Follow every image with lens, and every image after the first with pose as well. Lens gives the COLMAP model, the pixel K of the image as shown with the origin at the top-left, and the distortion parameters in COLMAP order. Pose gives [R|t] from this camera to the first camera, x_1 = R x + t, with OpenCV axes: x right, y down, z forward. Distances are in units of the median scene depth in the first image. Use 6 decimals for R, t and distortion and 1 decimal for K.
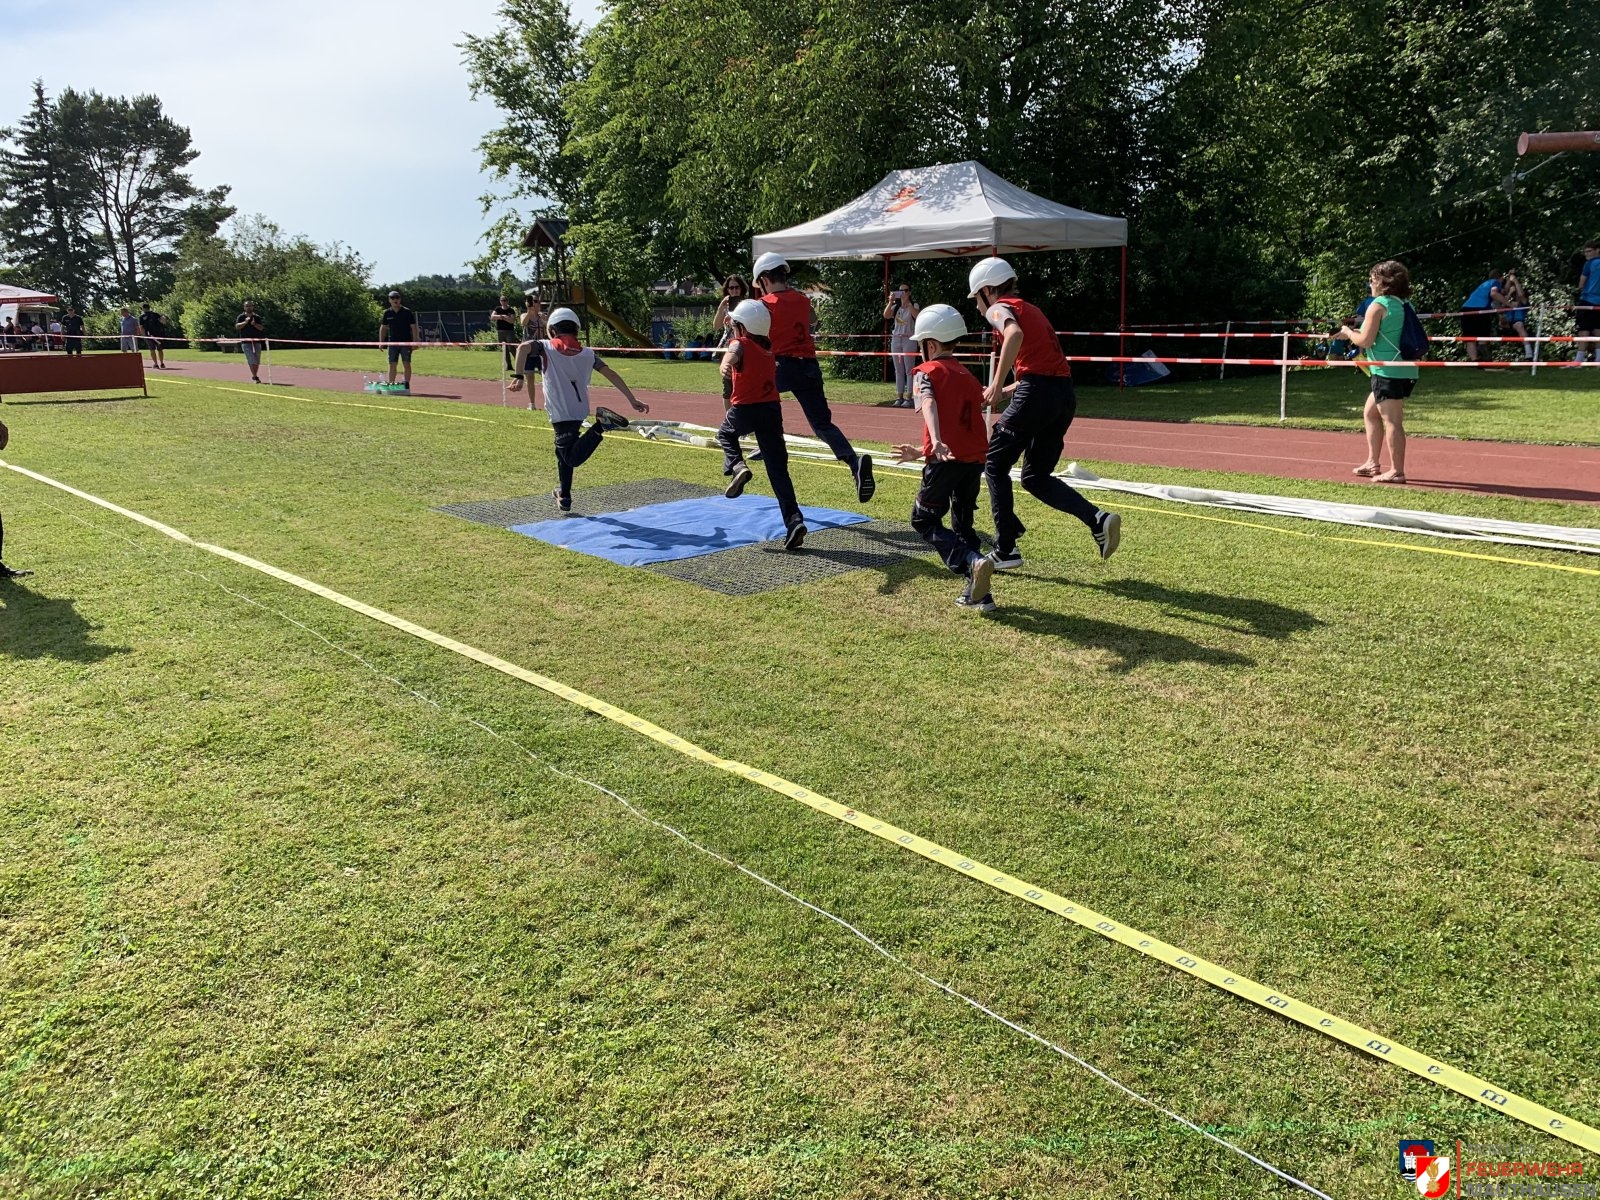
lens RADIAL K [[1271.8, 0, 800.0], [0, 1271.8, 600.0], [0, 0, 1]] dist [-0.007718, 0.009252]
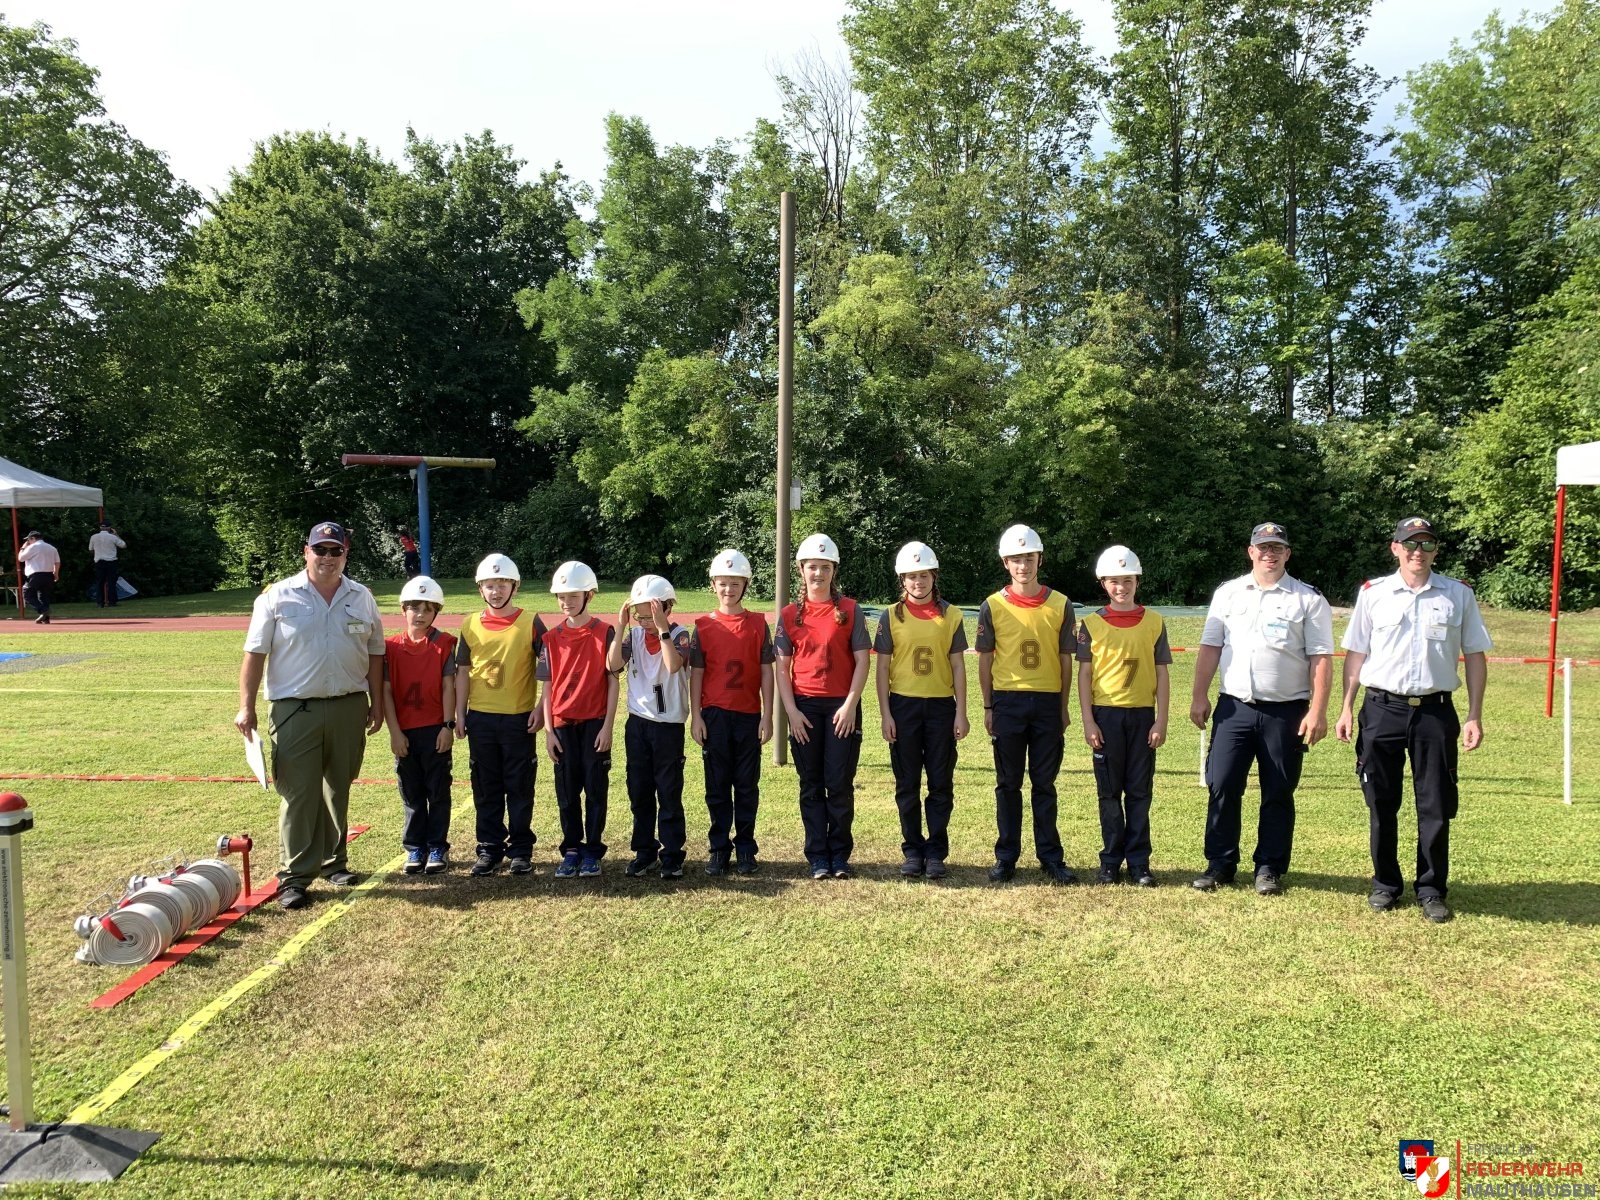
lens RADIAL K [[1245.5, 0, 802.0], [0, 1245.5, 575.9], [0, 0, 1]] dist [0.048525, -0.044140]
pose [[0.690292, -0.017234, 0.723326, -0.142841], [0.164501, 0.977273, -0.133703, 0.081384], [-0.704583, 0.211283, 0.677439, -0.337039]]
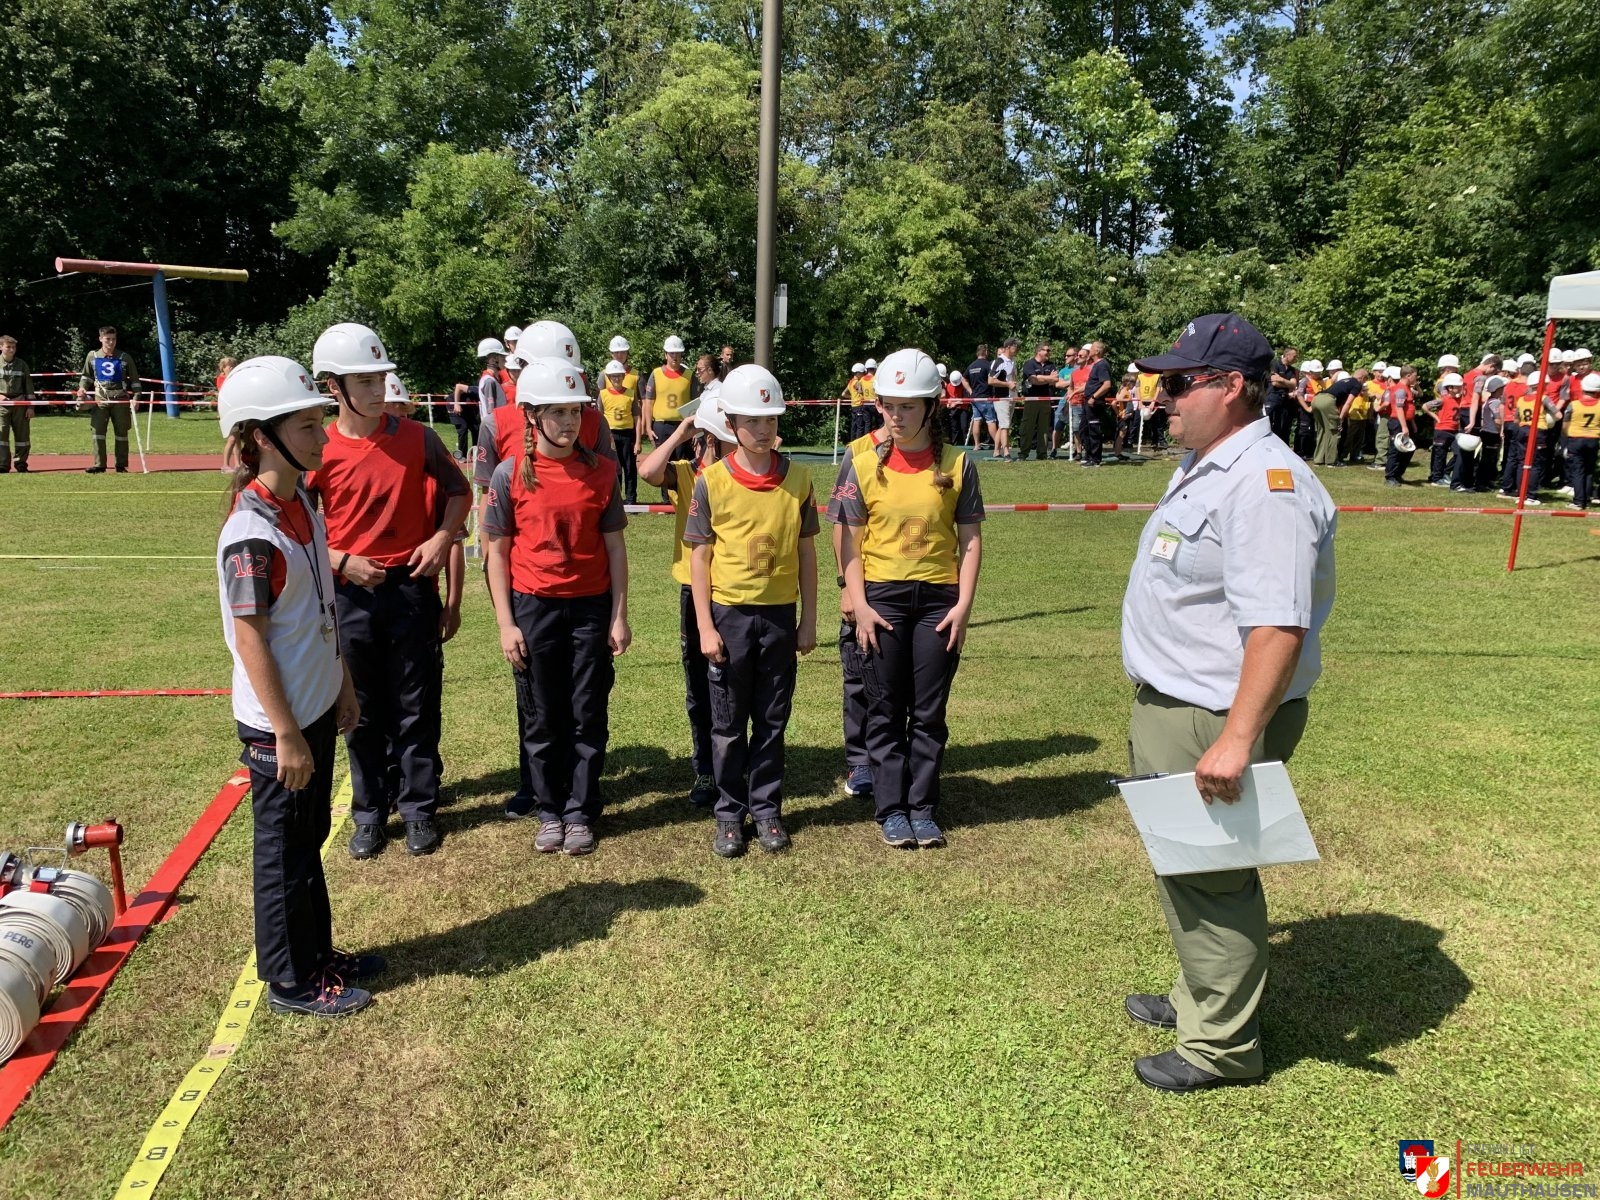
lens RADIAL K [[1222.5, 0, 766.3], [0, 1222.5, 603.3], [0, 0, 1]] dist [0.043914, -0.085089]
pose [[0.545273, -0.141289, 0.826266, -0.116081], [0.179592, 0.982496, 0.049487, 0.058425], [-0.818795, 0.121407, 0.561102, -0.226853]]
